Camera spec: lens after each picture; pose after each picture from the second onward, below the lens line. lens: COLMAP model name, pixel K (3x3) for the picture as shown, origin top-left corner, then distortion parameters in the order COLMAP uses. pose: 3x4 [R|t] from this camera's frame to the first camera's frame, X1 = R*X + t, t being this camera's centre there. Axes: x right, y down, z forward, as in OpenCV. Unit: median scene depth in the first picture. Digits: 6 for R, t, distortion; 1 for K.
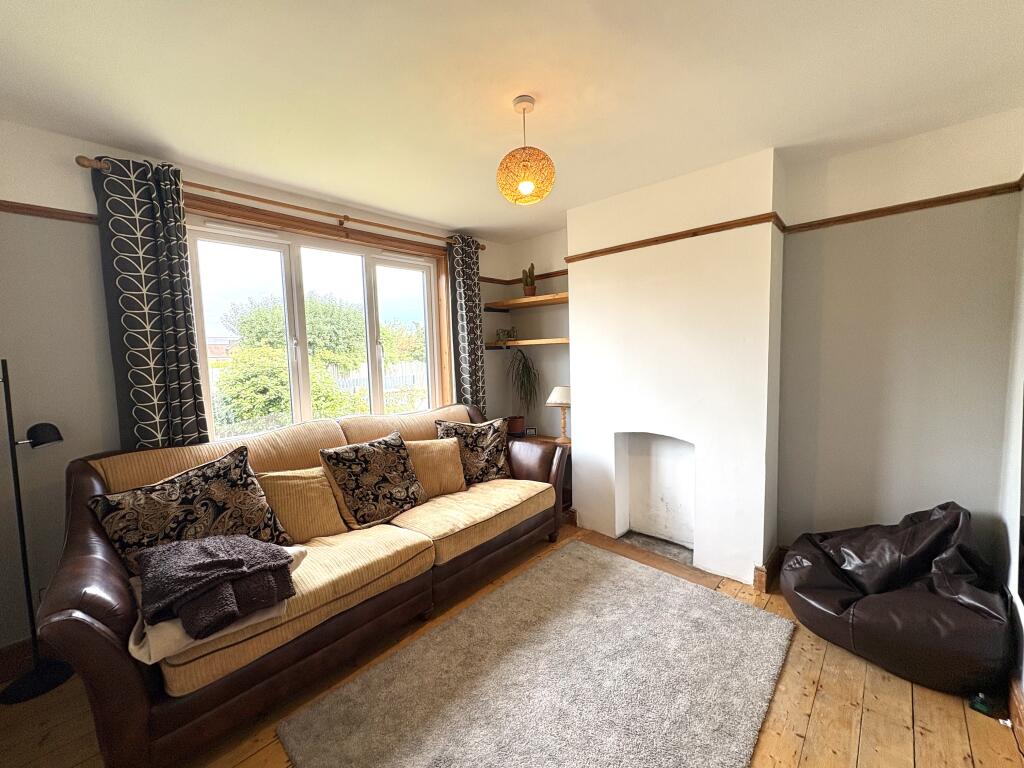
lens RADIAL K [[412.4, 0, 514.0], [0, 412.4, 382.1], [0, 0, 1]] dist [0.001765, 0.000032]
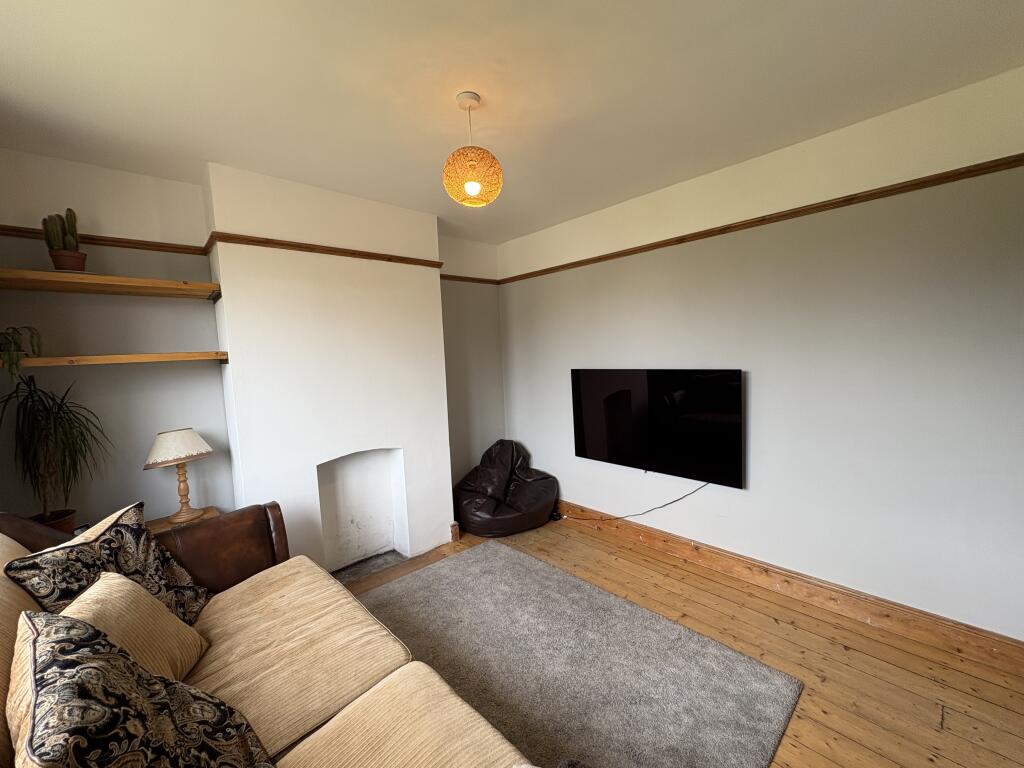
lens RADIAL K [[412.4, 0, 514.0], [0, 412.4, 382.1], [0, 0, 1]] dist [0.001765, 0.000032]
pose [[0.054276, -0.050303, 0.997258, -0.685048], [0.119303, 0.991903, 0.043540, -0.040161], [-0.991373, 0.116612, 0.059837, 0.656651]]
